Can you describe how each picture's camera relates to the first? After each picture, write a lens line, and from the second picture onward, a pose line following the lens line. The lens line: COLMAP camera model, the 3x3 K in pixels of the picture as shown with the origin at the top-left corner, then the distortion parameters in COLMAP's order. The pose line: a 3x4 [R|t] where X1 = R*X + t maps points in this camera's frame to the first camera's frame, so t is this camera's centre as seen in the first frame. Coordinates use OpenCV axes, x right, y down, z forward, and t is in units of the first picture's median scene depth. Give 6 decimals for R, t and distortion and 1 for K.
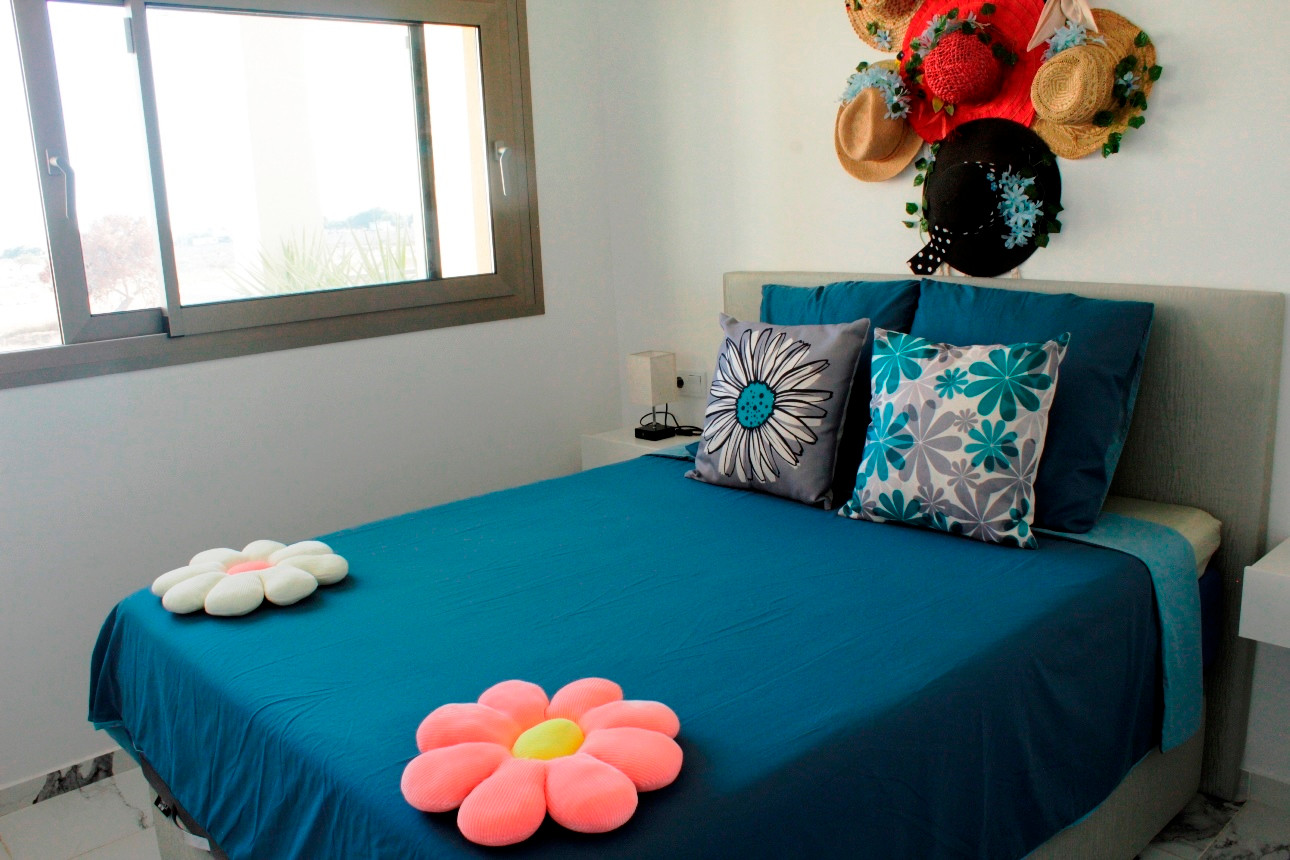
lens RADIAL K [[1083.0, 0, 645.0], [0, 1083.0, 430.0], [0, 0, 1]] dist [-0.154974, 0.142128]
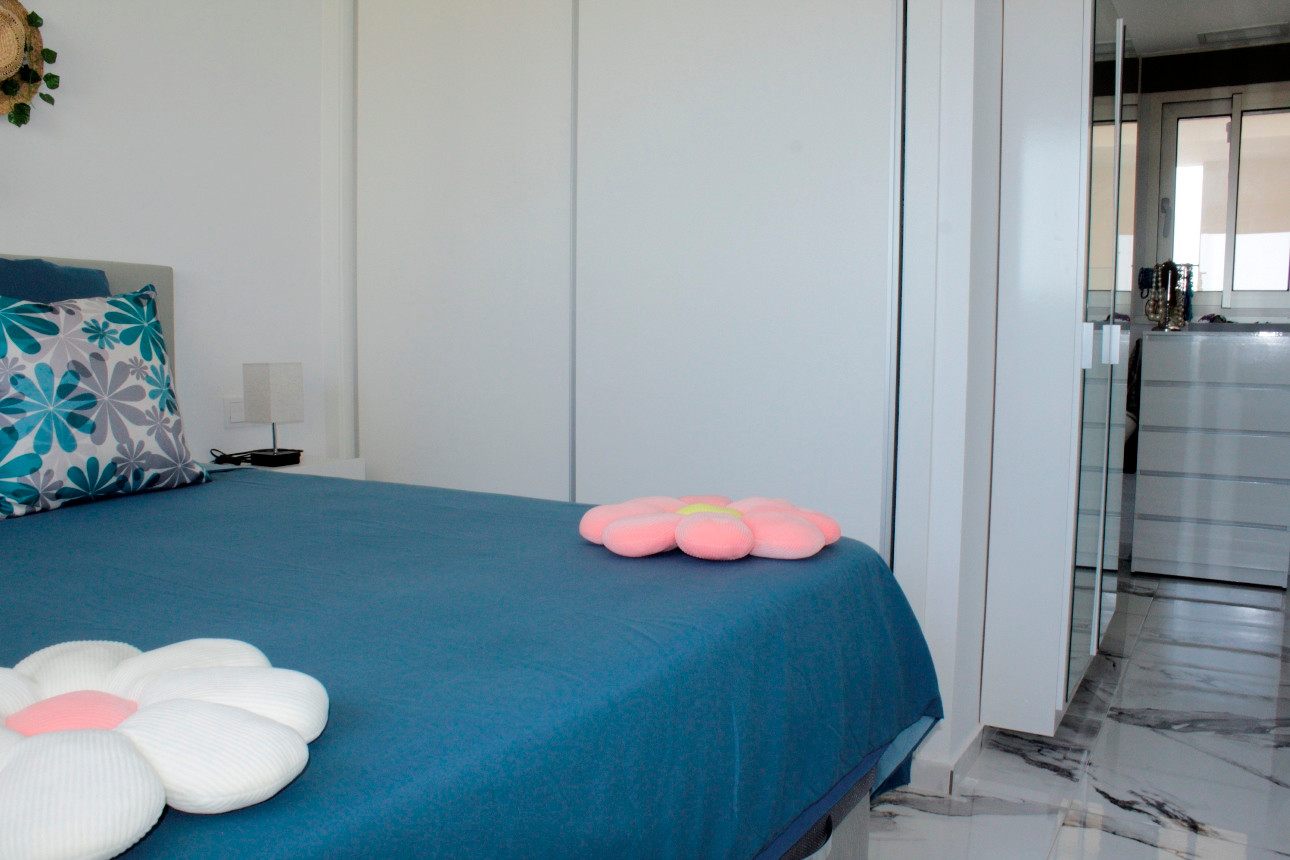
lens RADIAL K [[1083.0, 0, 645.0], [0, 1083.0, 430.0], [0, 0, 1]] dist [-0.154974, 0.142128]
pose [[-0.302883, -0.045718, 0.951930, -0.716856], [0.205221, 0.972287, 0.111992, 0.031708], [-0.930670, 0.229276, -0.285107, 0.831536]]
